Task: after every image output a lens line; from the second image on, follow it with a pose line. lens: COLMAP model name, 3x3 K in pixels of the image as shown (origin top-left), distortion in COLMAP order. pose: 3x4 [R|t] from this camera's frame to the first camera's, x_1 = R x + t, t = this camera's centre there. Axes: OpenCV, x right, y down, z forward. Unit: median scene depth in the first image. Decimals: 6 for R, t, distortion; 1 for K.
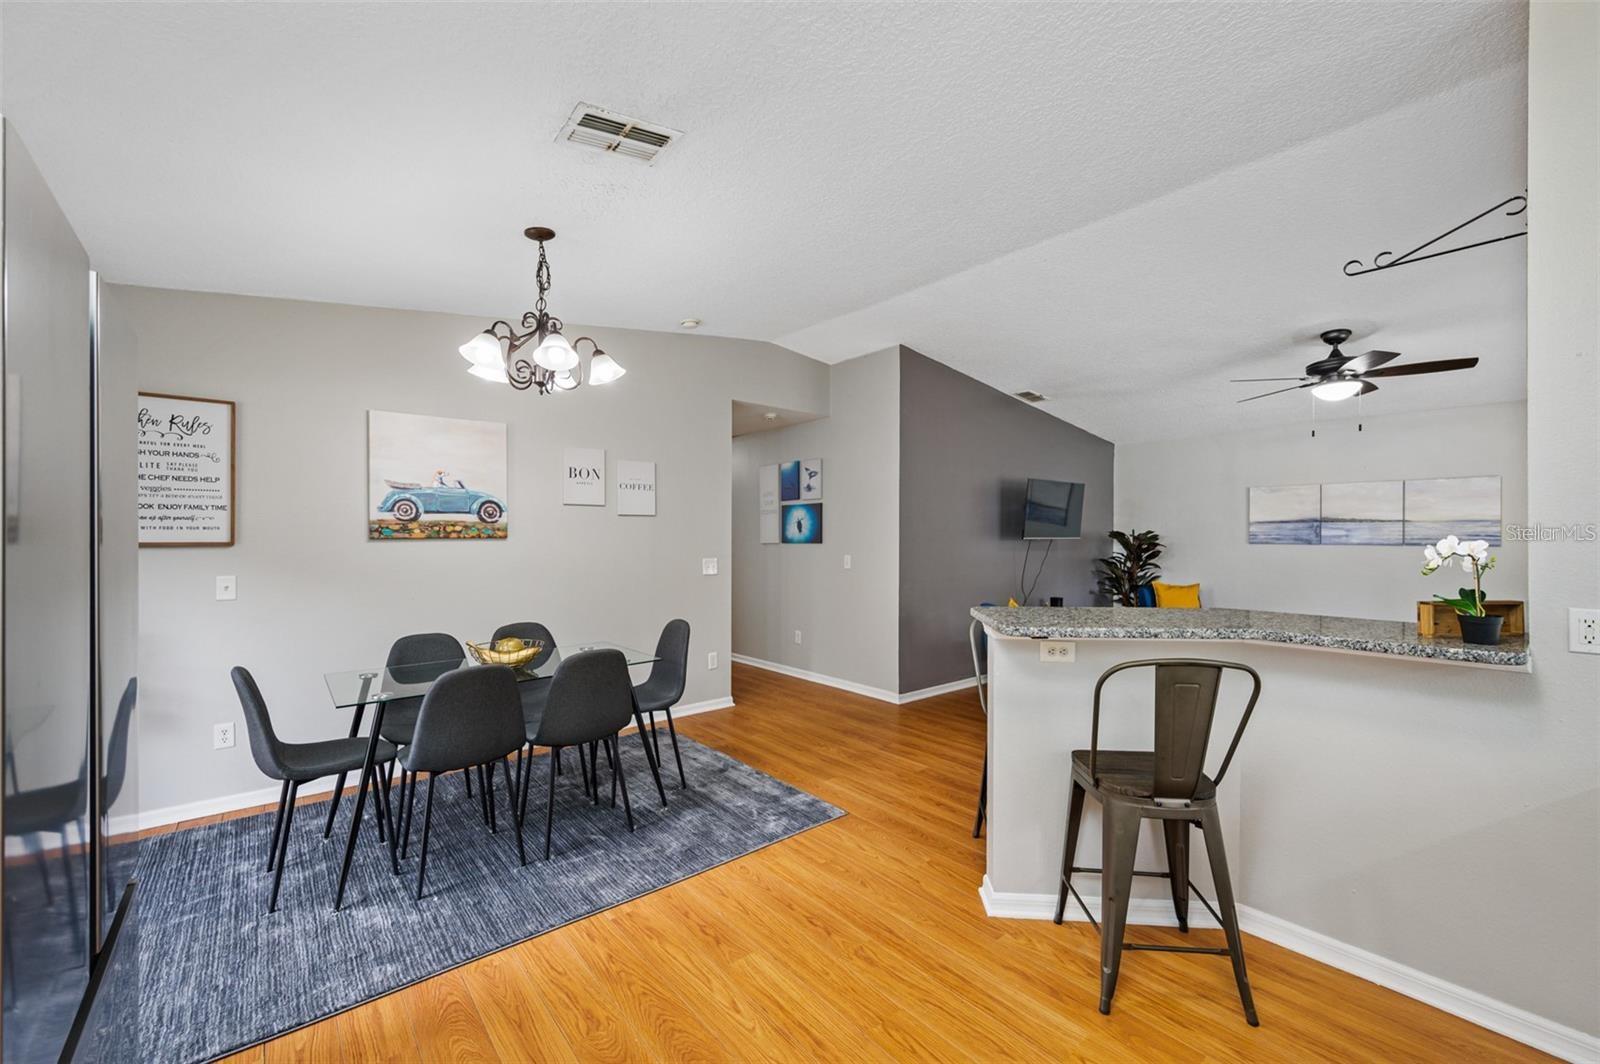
lens RADIAL K [[642.6, 0, 802.0], [0, 642.6, 538.2], [0, 0, 1]] dist [0.003048, -0.002846]
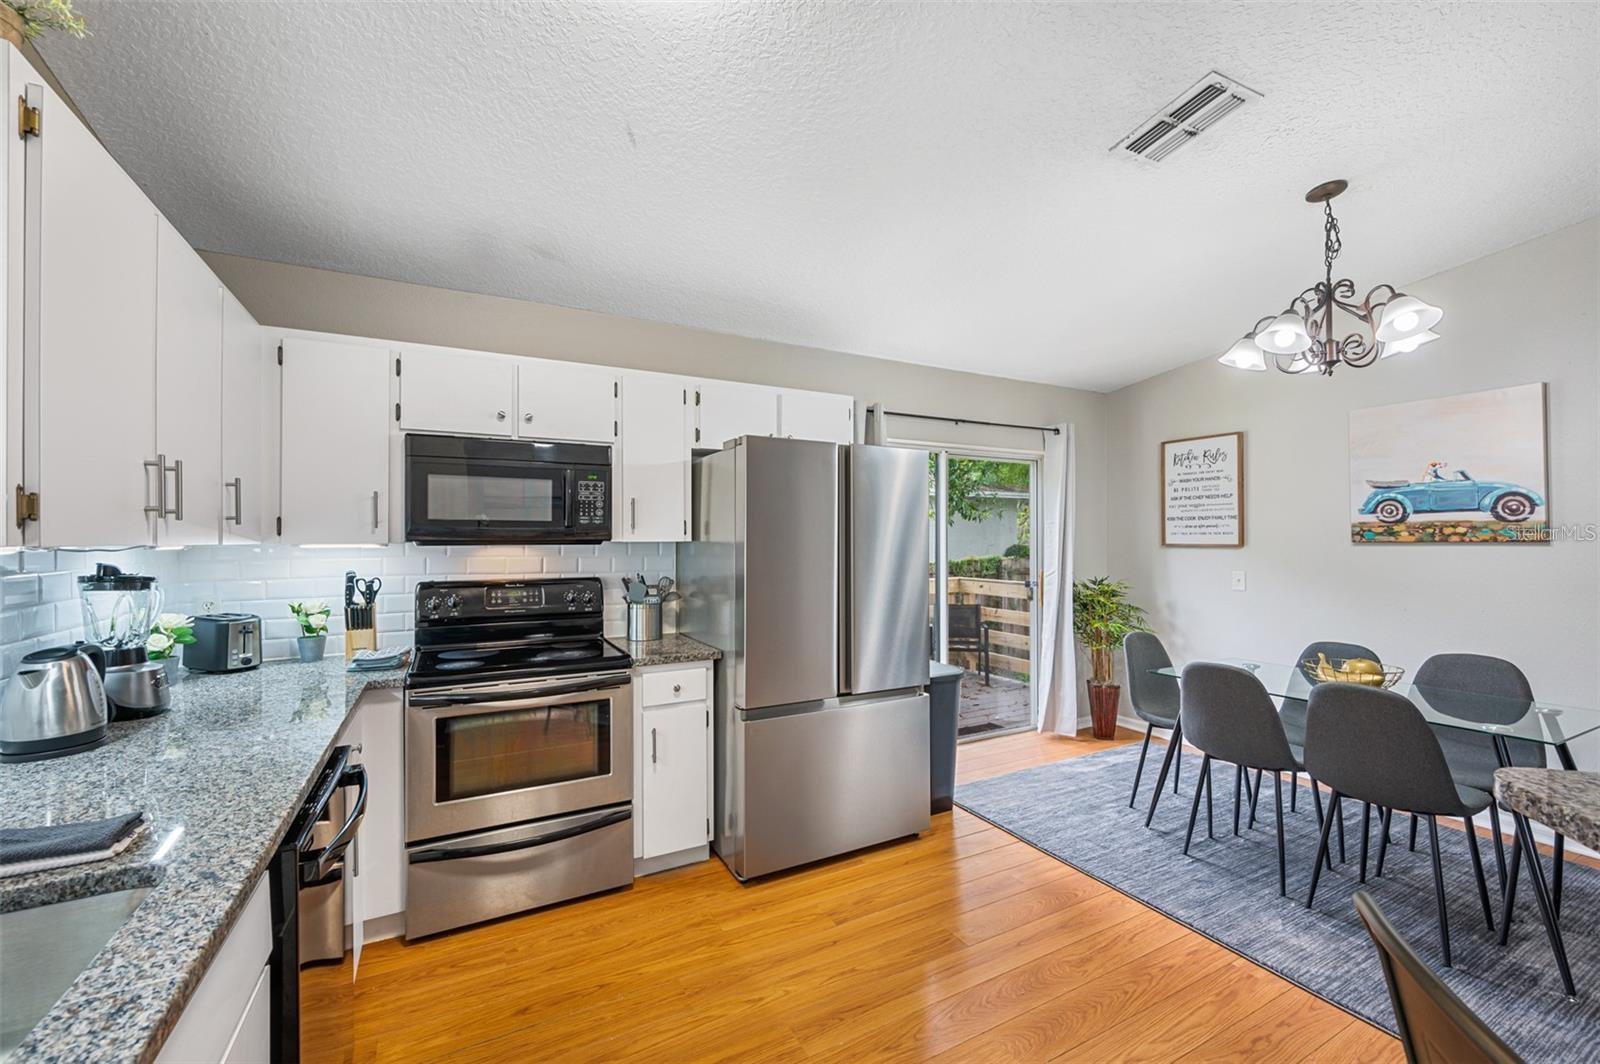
lens RADIAL K [[642.6, 0, 804.1], [0, 642.6, 534.8], [0, 0, 1]] dist [0.003048, -0.002846]
pose [[-0.205060, -0.007927, -0.978717, 0.427163], [-0.003490, 0.999967, -0.007368, -0.000203], [0.978743, 0.001905, -0.205081, 0.358315]]
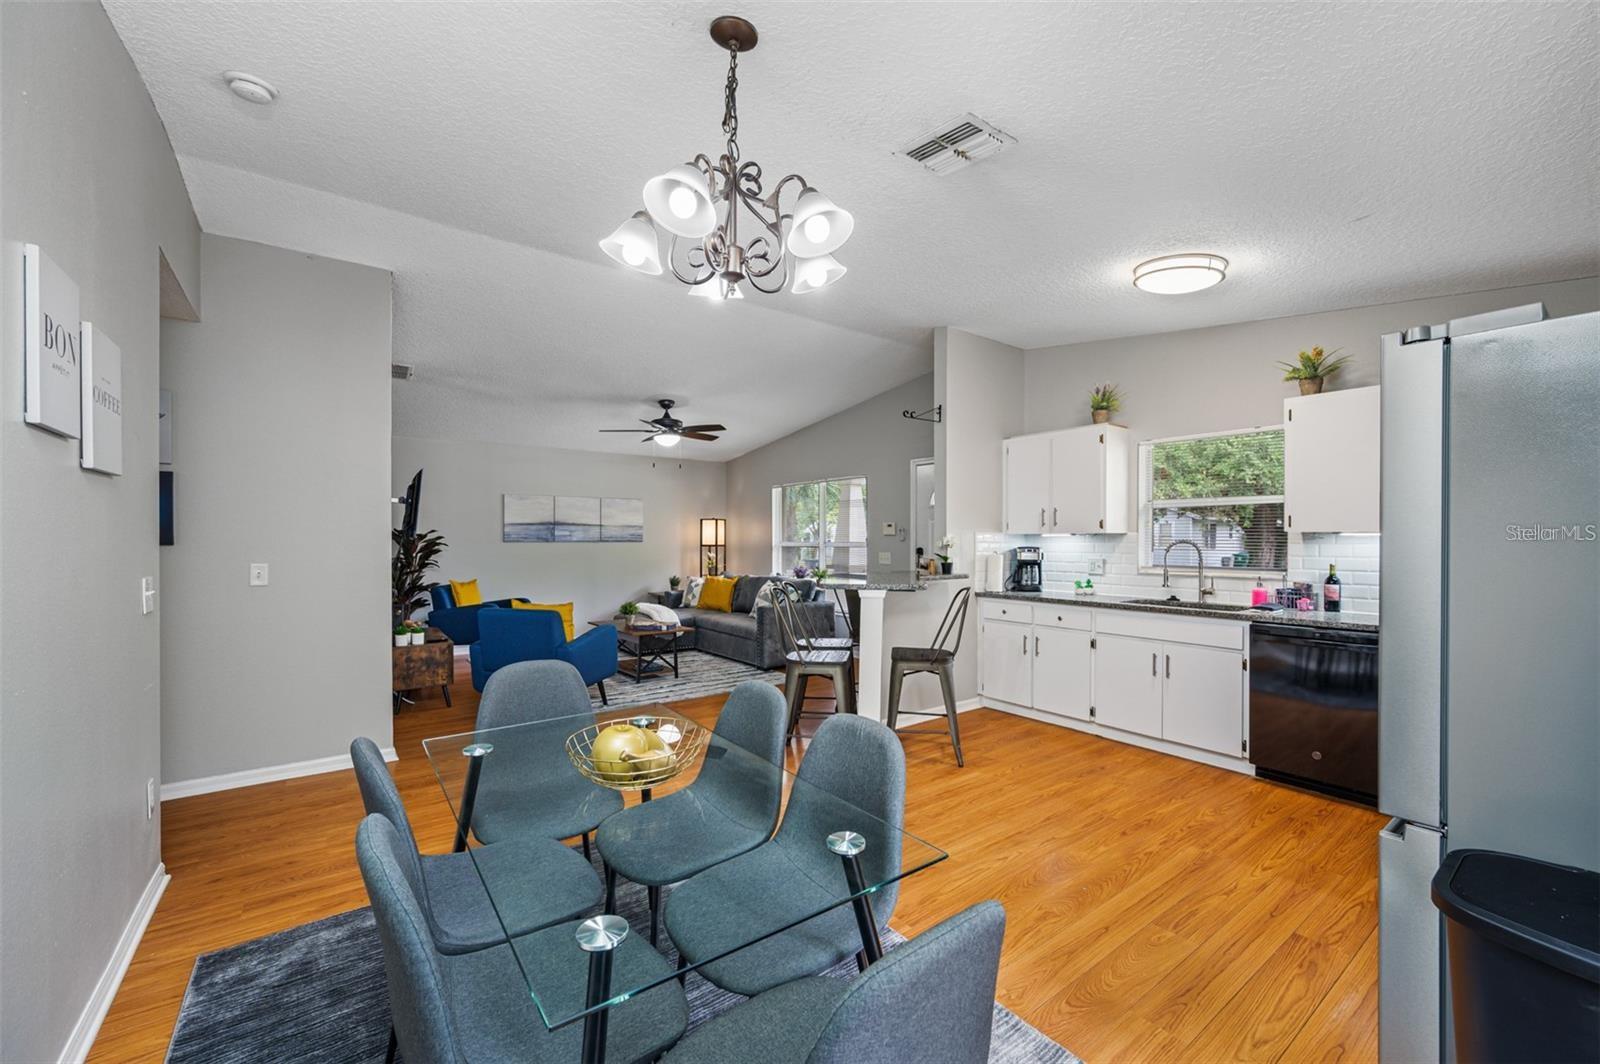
lens RADIAL K [[642.6, 0, 803.2], [0, 642.6, 544.9], [0, 0, 1]] dist [0.003048, -0.002846]
pose [[0.051780, -0.011539, 0.998592, -0.756586], [0.007016, 0.999913, 0.011190, 0.006959], [-0.998634, 0.006427, 0.051857, 0.668090]]
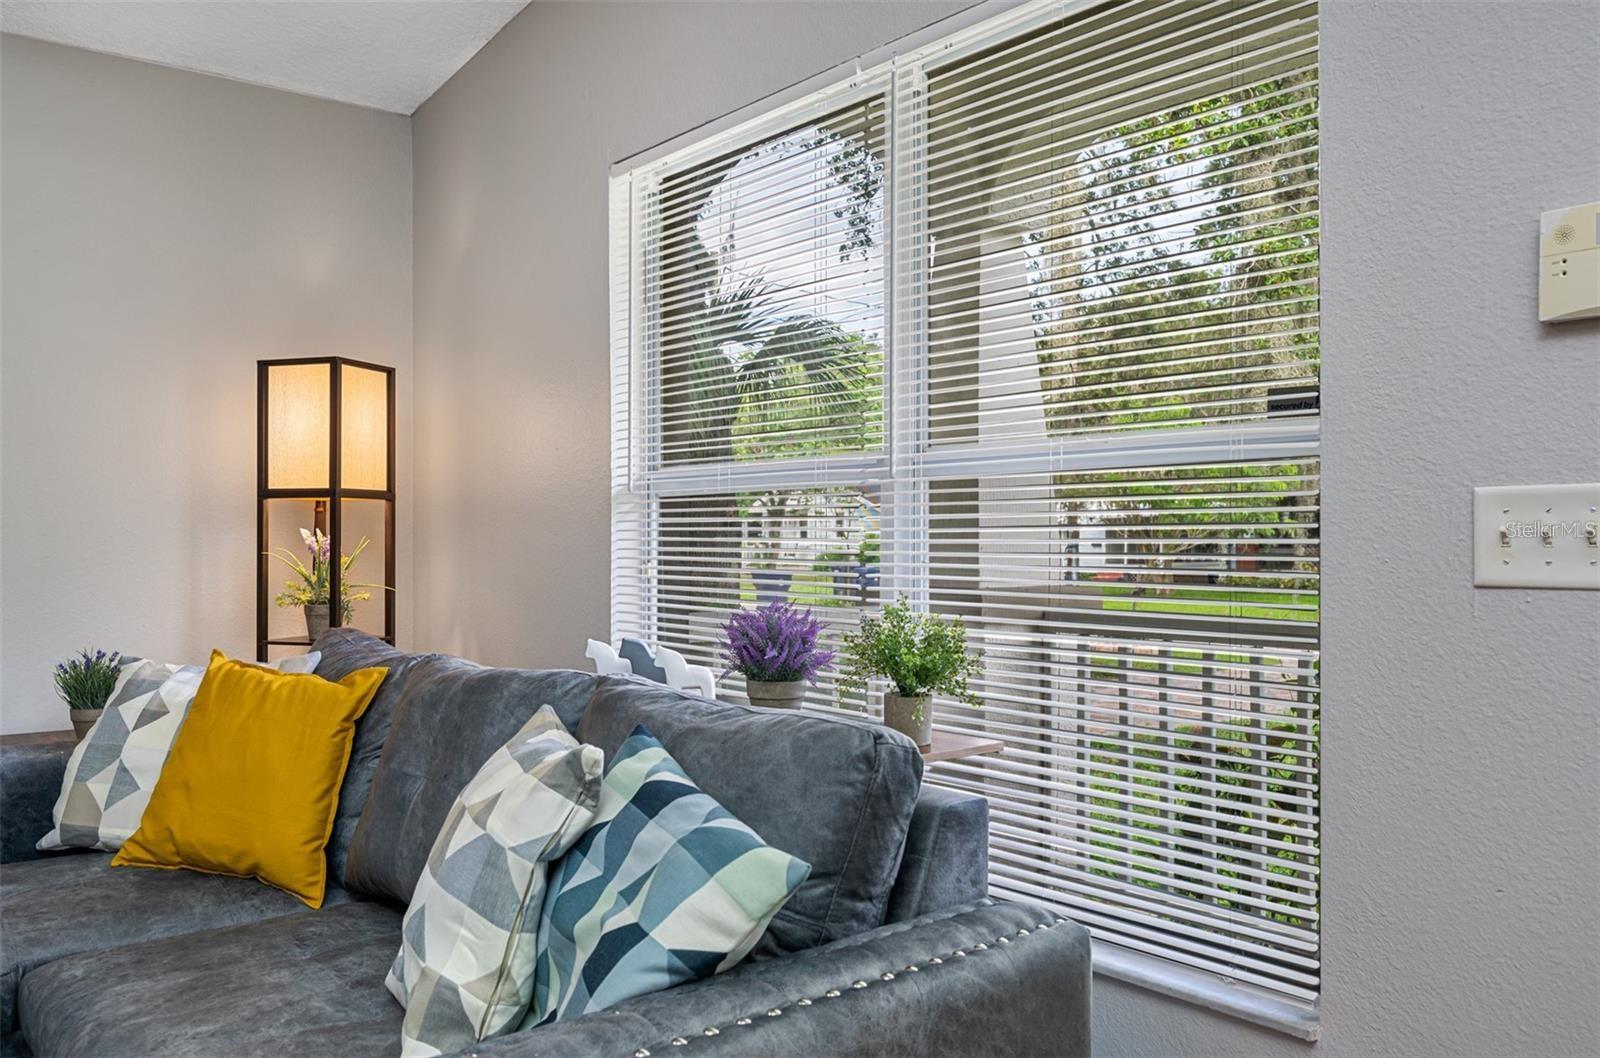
lens RADIAL K [[1287.7, 0, 801.7], [0, 1287.7, 525.6], [0, 0, 1]] dist [0.004210, -0.022051]
pose [[0.024939, 0.003707, 0.999682, 0.627039], [0.007838, 0.999962, -0.003903, 0.061867], [-0.999658, 0.007933, 0.024909, 0.751346]]
